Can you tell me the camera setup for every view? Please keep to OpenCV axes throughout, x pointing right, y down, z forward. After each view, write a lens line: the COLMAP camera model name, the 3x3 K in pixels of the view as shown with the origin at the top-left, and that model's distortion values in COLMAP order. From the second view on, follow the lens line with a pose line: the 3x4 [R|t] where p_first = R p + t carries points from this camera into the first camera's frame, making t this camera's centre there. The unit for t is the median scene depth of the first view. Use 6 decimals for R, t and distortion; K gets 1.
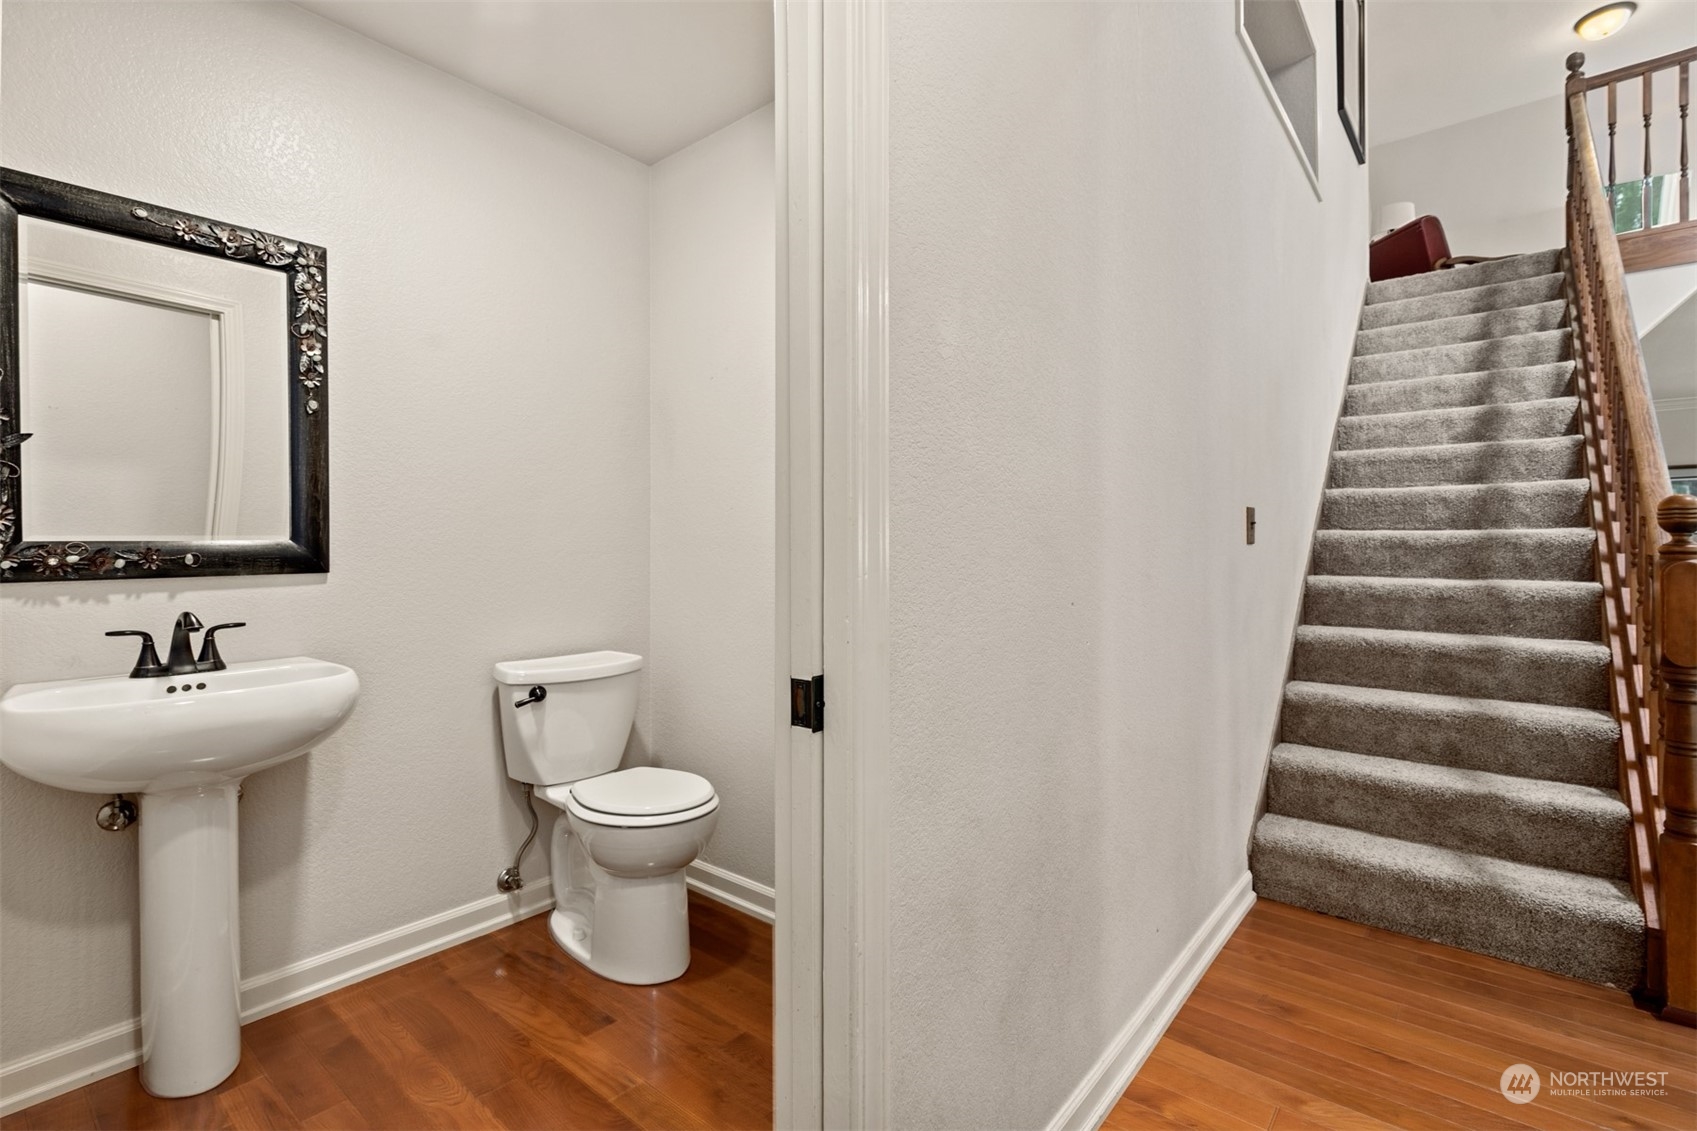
lens RADIAL K [[774.5, 0, 841.1], [0, 774.5, 551.0], [0, 0, 1]] dist [-0.004576, 0.004376]
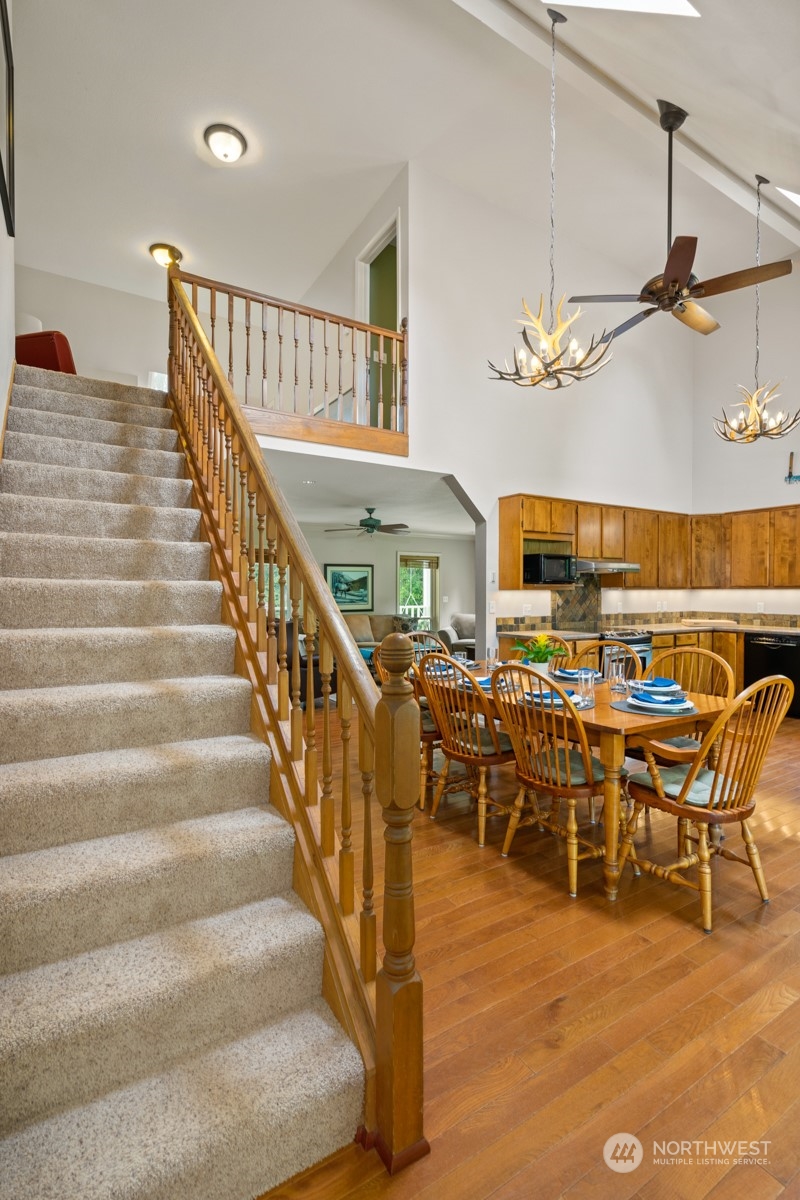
lens RADIAL K [[547.7, 0, 405.2], [0, 547.7, 597.4], [0, 0, 1]] dist [-0.004576, 0.004376]
pose [[0.308086, -0.004501, 0.951348, 0.219860], [-0.004509, 0.999971, 0.006191, -0.065898], [-0.951348, -0.006197, 0.308056, 0.410421]]
